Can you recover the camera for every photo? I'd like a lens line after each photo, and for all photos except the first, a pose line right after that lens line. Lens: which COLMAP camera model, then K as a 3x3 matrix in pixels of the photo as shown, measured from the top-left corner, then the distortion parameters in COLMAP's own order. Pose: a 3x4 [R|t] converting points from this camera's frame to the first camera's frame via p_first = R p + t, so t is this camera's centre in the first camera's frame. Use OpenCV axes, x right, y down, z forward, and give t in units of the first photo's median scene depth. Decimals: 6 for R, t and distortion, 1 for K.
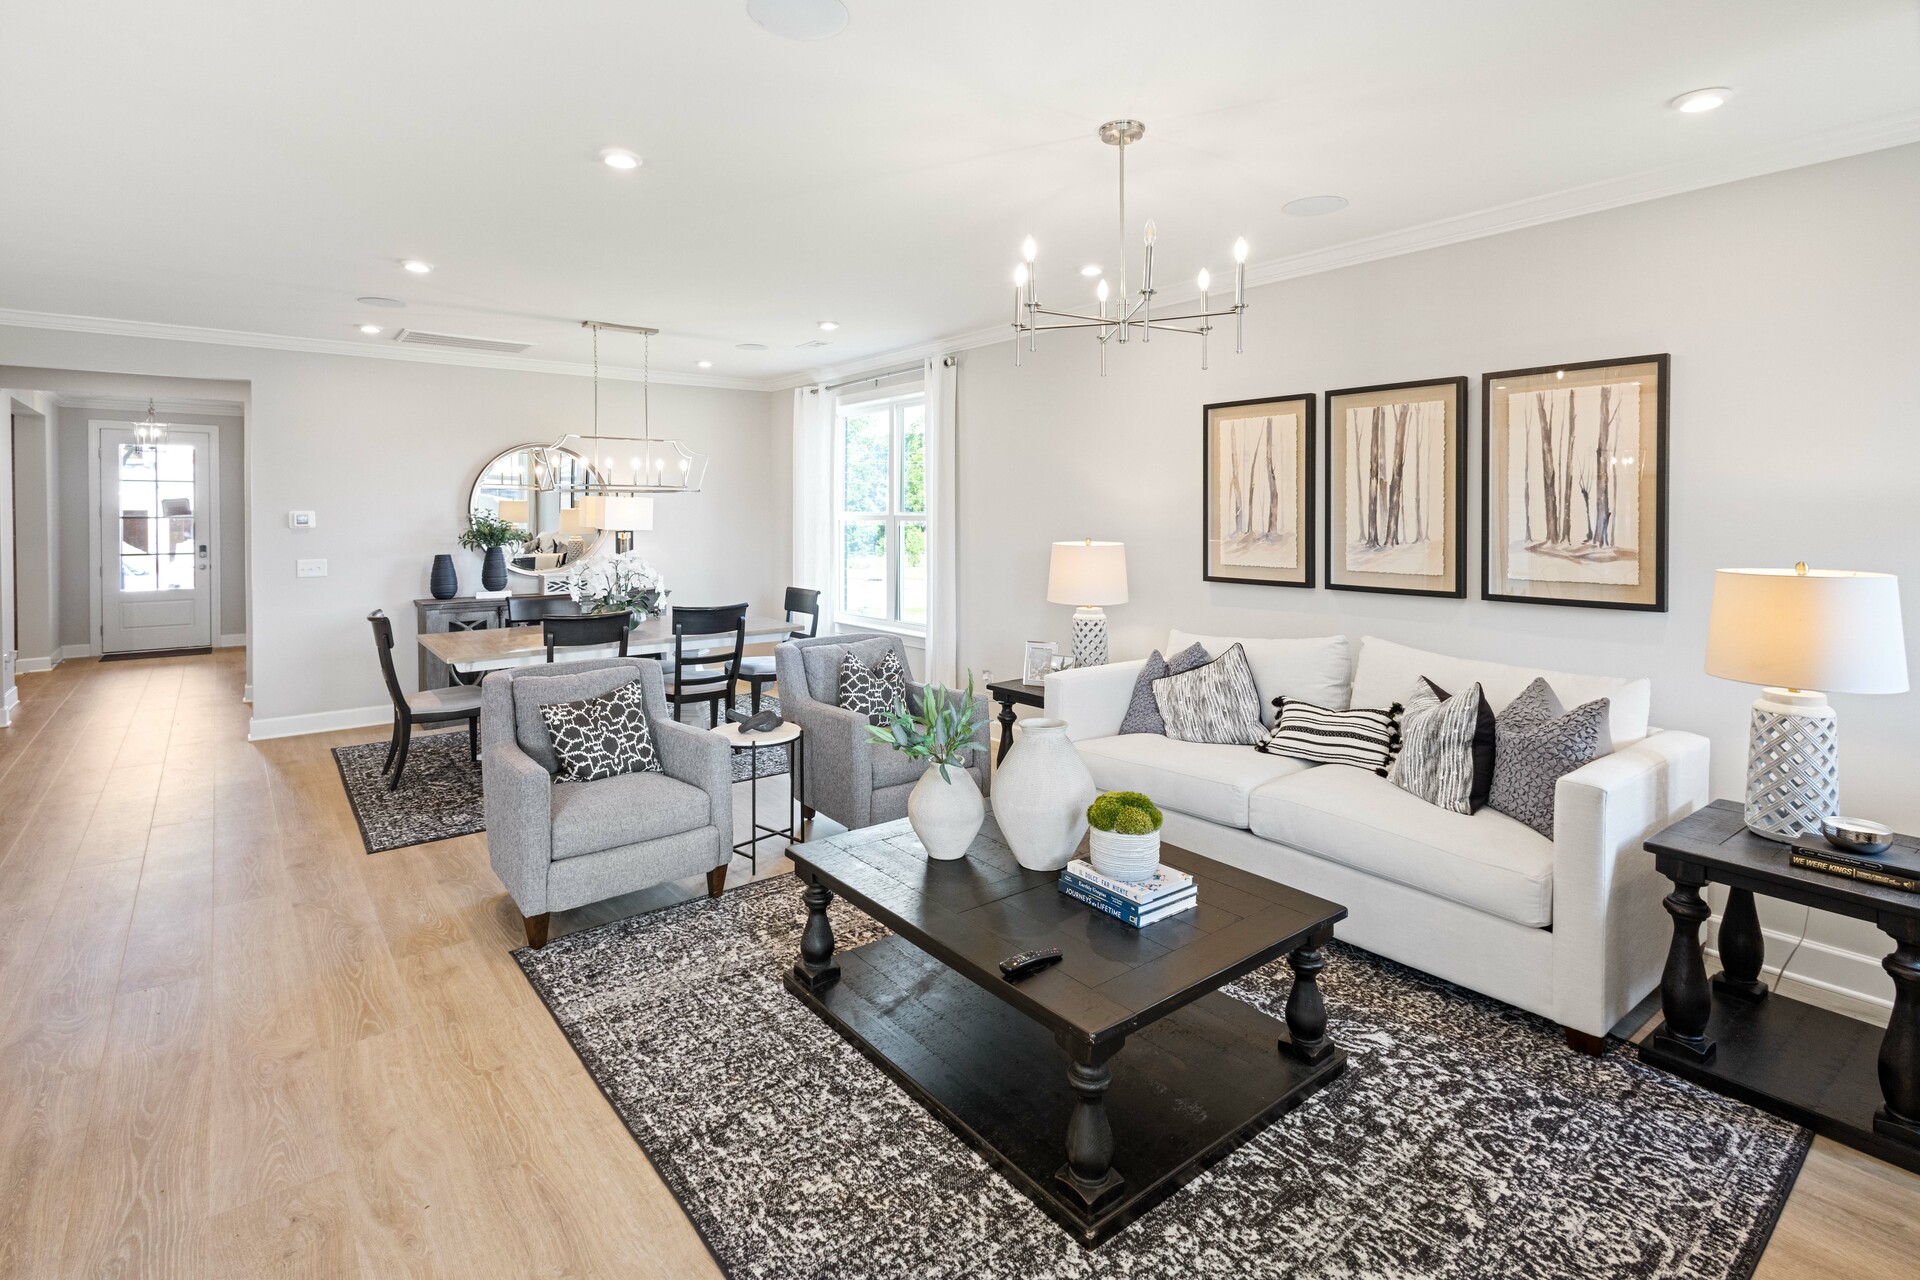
lens RADIAL K [[929.4, 0, 966.8], [0, 929.4, 540.9], [0, 0, 1]] dist [0.005717, -0.000746]
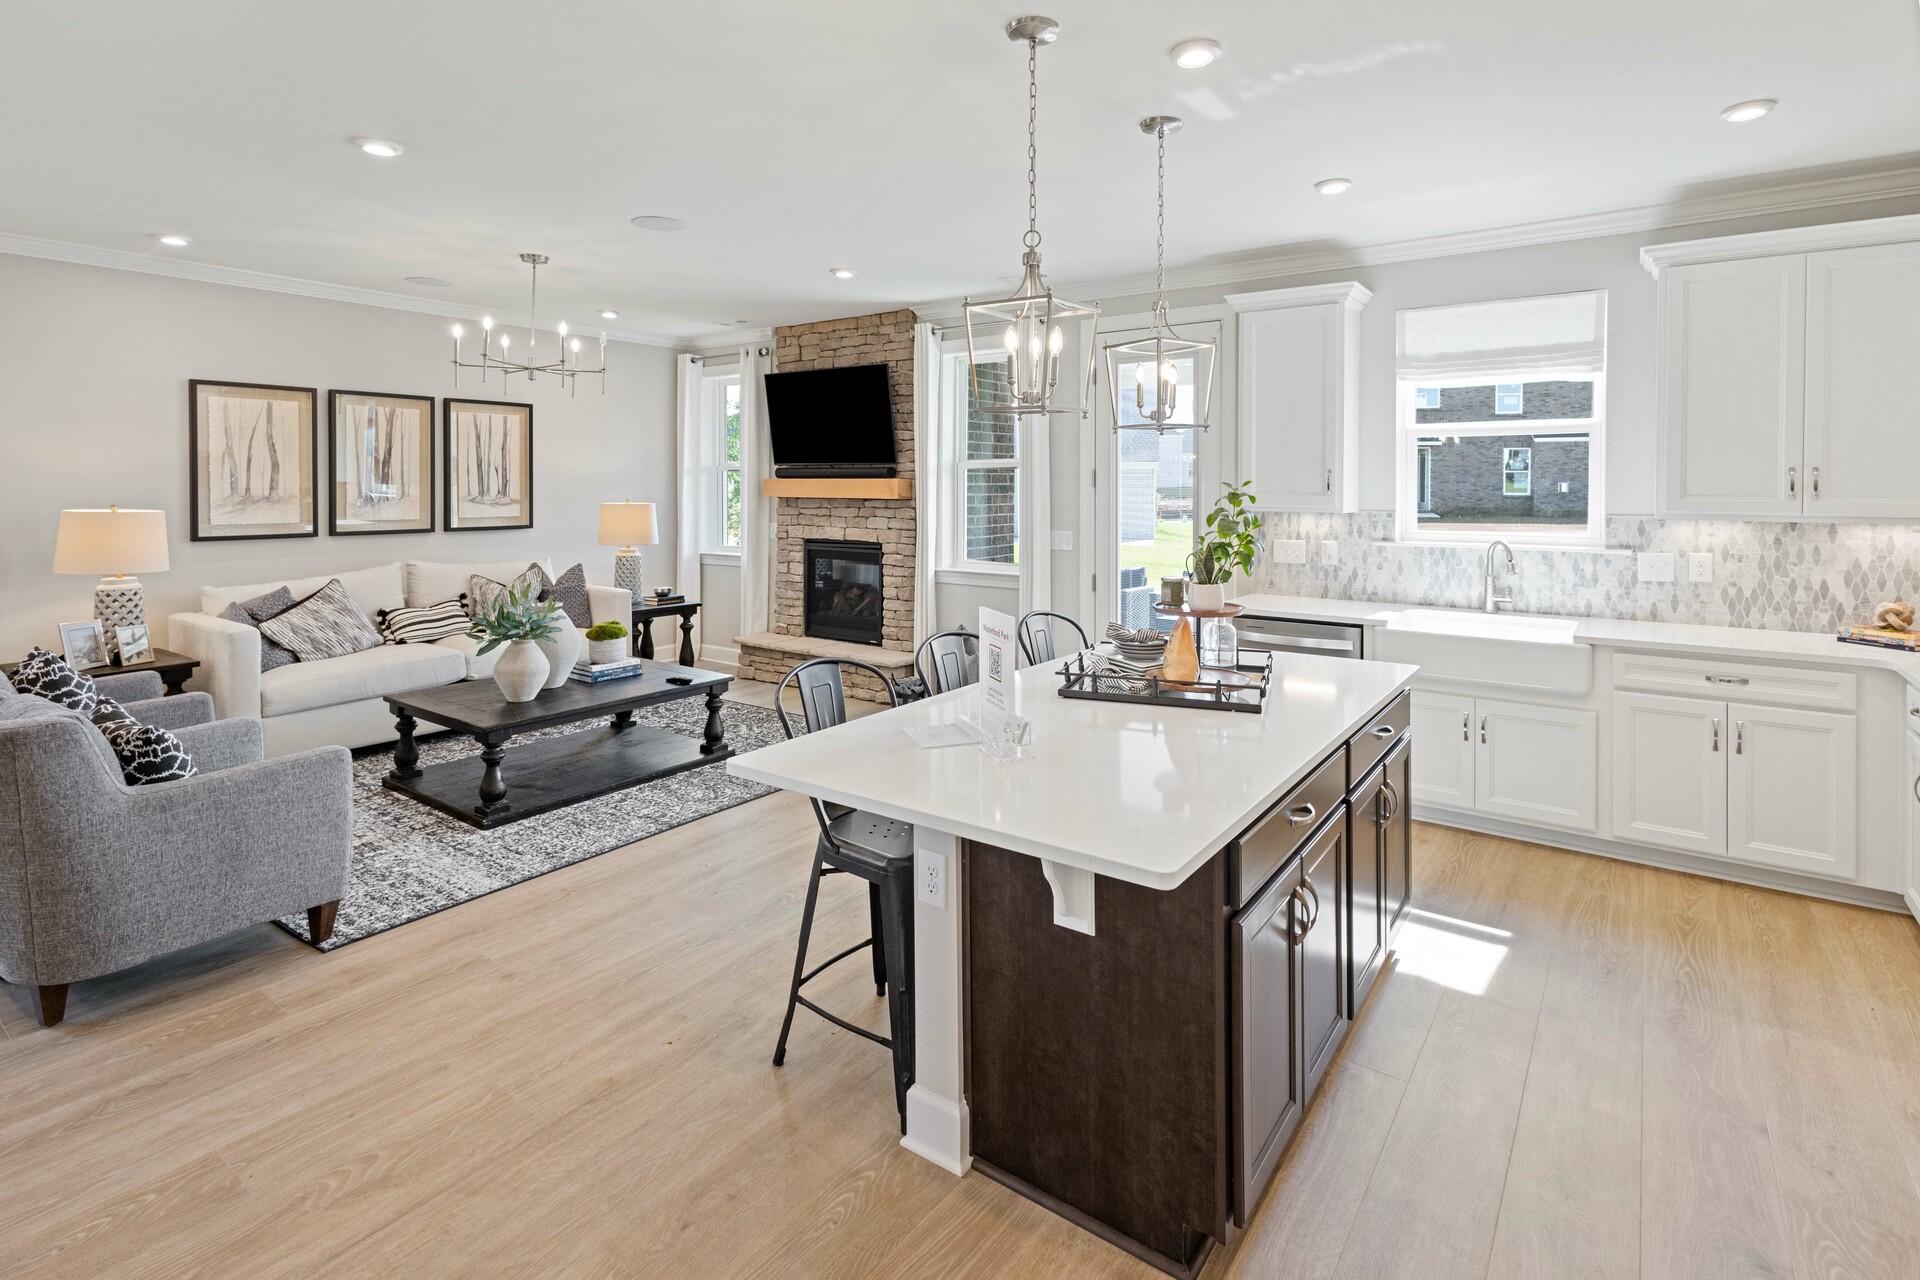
lens RADIAL K [[929.4, 0, 966.8], [0, 929.4, 540.9], [0, 0, 1]] dist [0.005717, -0.000746]
pose [[-0.262108, -0.060170, 0.963161, -1.262022], [0.025469, 0.997275, 0.069233, -0.012193], [-0.964702, 0.042677, -0.259861, 0.500613]]
